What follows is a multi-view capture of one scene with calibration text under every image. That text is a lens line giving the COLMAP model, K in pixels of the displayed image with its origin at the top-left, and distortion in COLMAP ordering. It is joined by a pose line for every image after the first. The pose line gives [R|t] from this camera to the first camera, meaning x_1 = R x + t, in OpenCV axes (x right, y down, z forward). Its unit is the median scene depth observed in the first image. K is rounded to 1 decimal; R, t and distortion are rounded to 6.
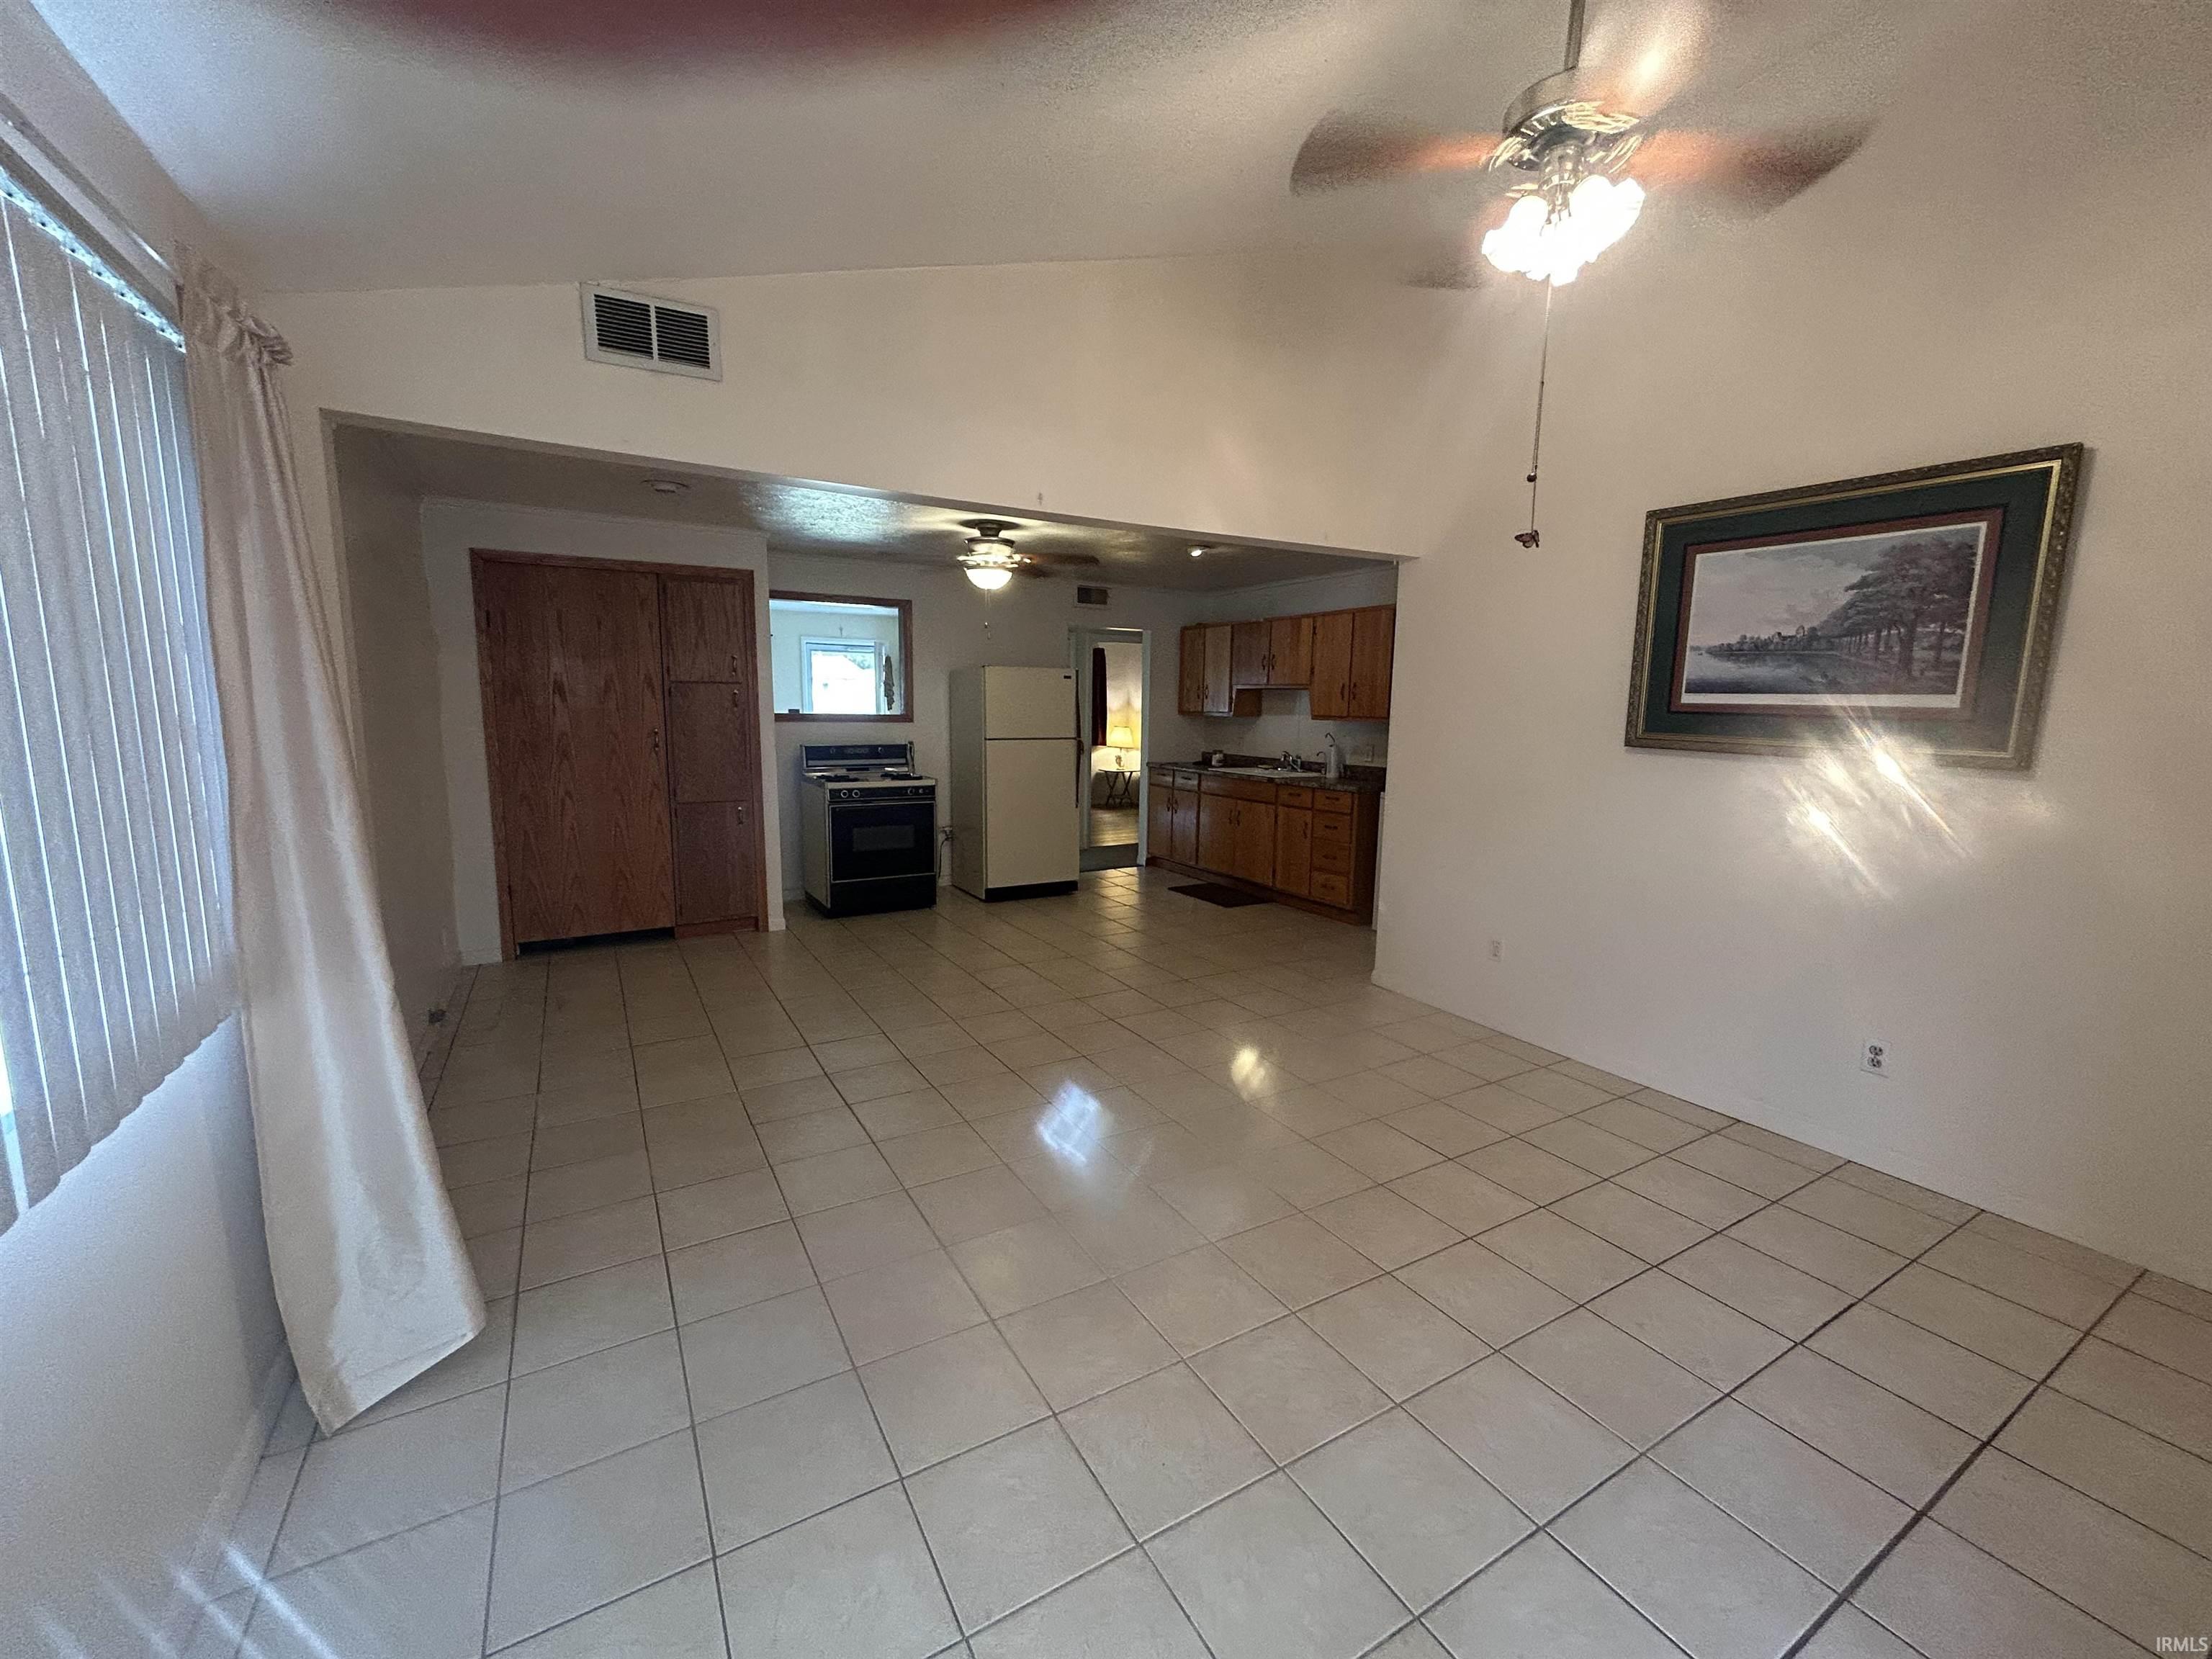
lens RADIAL K [[895.4, 0, 1097.7], [0, 895.4, 837.3], [0, 0, 1]] dist [-0.003597, 0.000189]
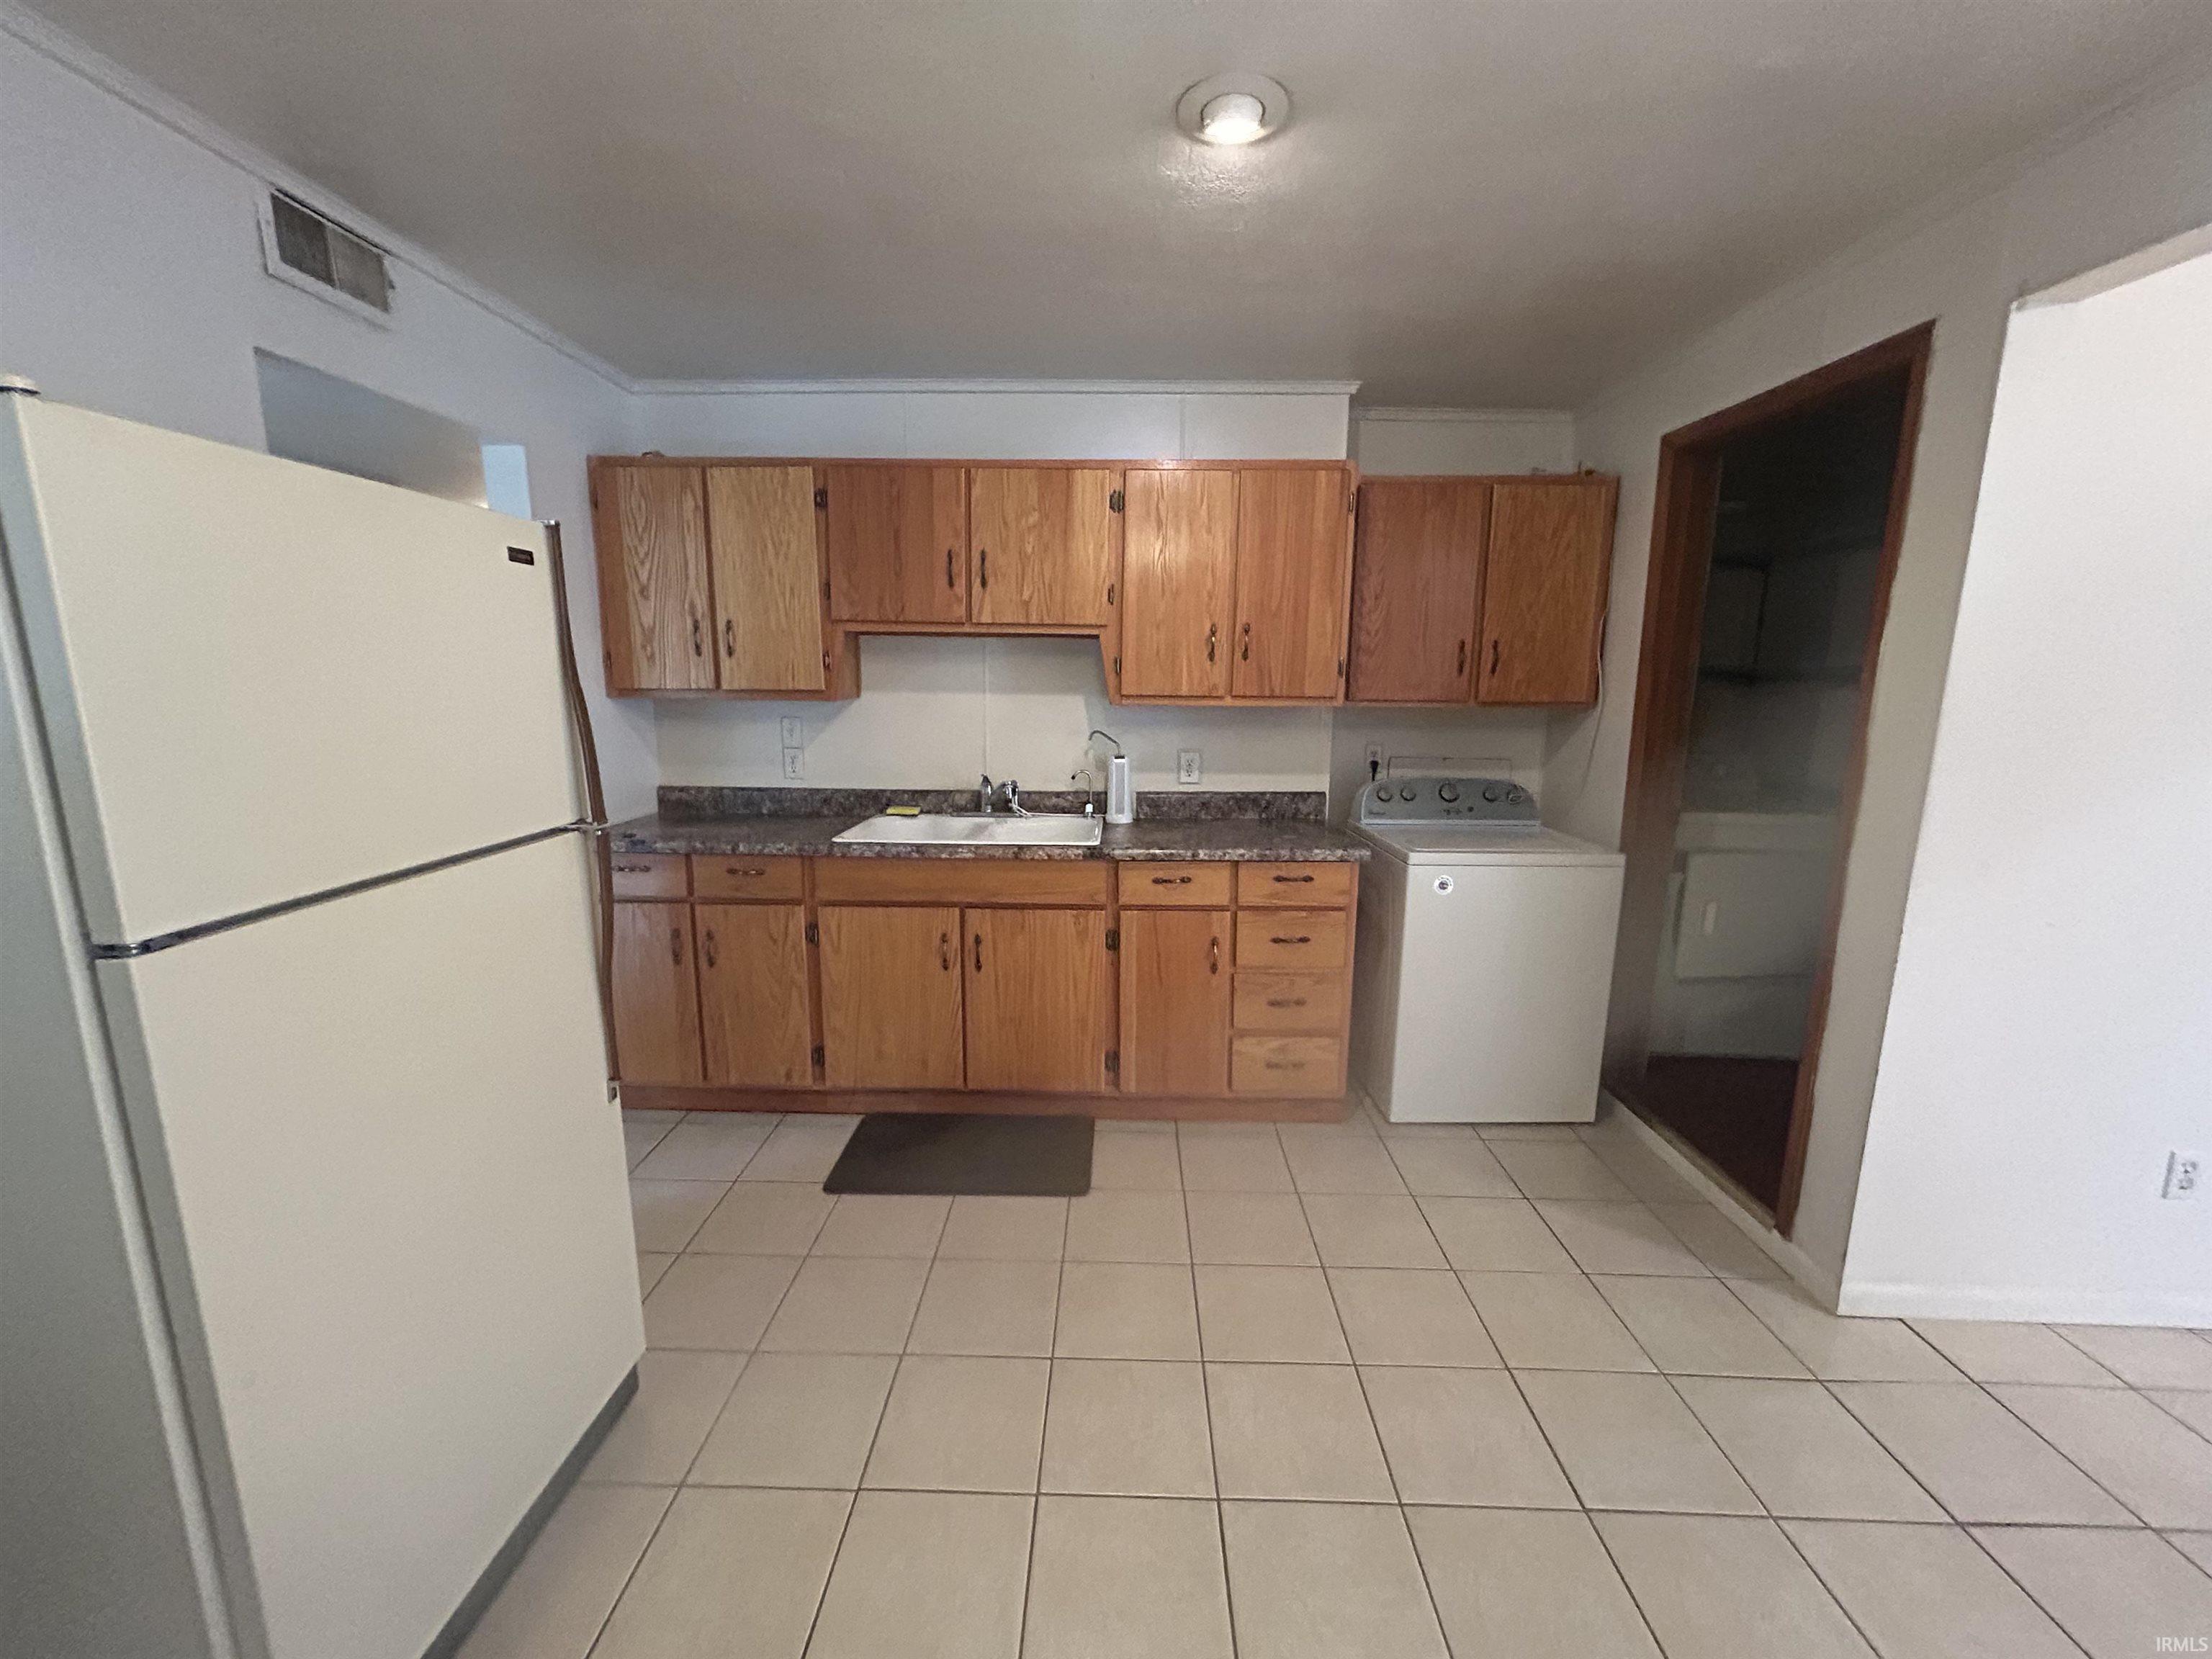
lens RADIAL K [[895.4, 0, 1097.7], [0, 895.4, 837.3], [0, 0, 1]] dist [-0.003597, 0.000189]
pose [[0.521387, -0.163212, 0.837567, -0.149772], [0.125118, 0.985552, 0.114163, -0.115108], [-0.844098, 0.045272, 0.534274, 0.748621]]
